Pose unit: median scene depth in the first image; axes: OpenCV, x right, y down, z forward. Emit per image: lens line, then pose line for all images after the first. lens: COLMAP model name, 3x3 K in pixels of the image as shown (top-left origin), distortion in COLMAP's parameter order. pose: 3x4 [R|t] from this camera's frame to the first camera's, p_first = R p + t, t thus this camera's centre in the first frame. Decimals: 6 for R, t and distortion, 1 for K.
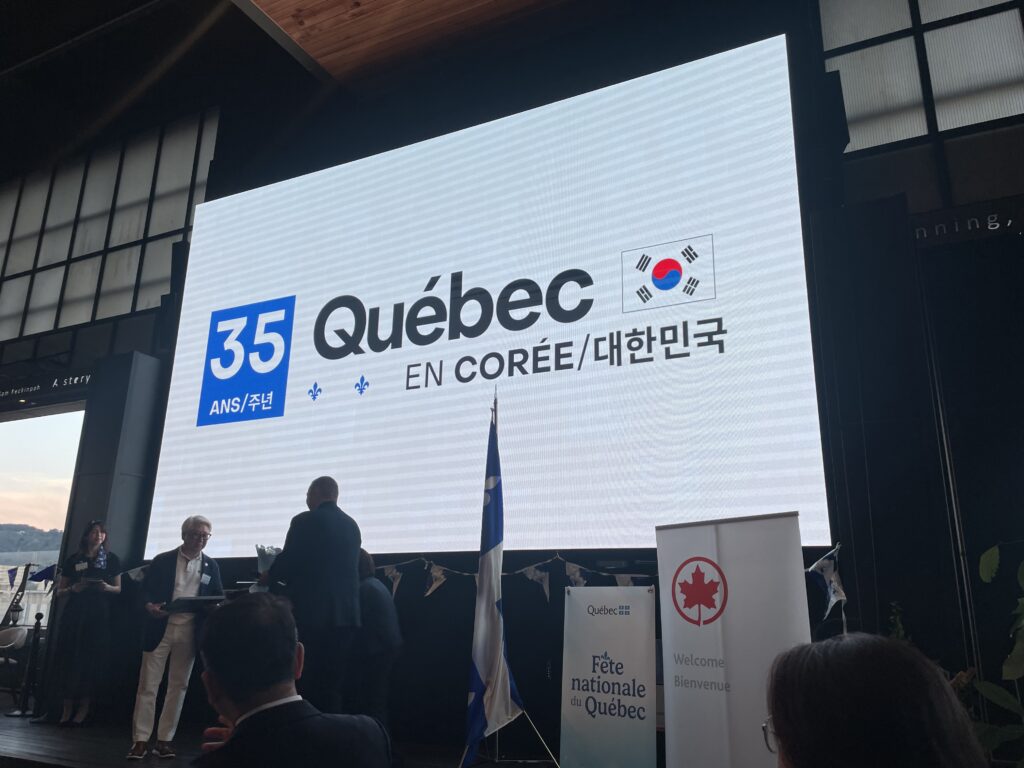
lens RADIAL K [[761.3, 0, 520.9], [0, 761.3, 392.7], [0, 0, 1]] dist [0.056202, -0.075851]
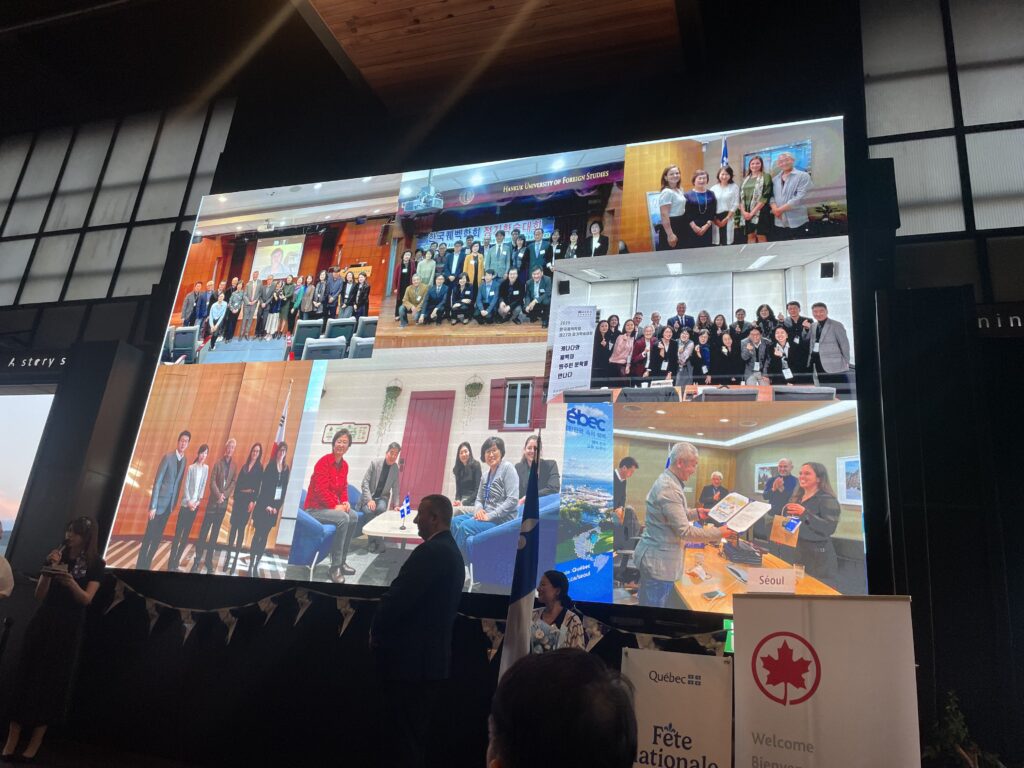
lens RADIAL K [[761.3, 0, 514.9], [0, 761.3, 381.3], [0, 0, 1]] dist [0.056202, -0.075851]
pose [[0.988572, 0.118818, 0.092777, -0.121069], [-0.113089, 0.991473, -0.064752, 0.002256], [-0.099680, 0.053520, 0.993579, 0.031740]]
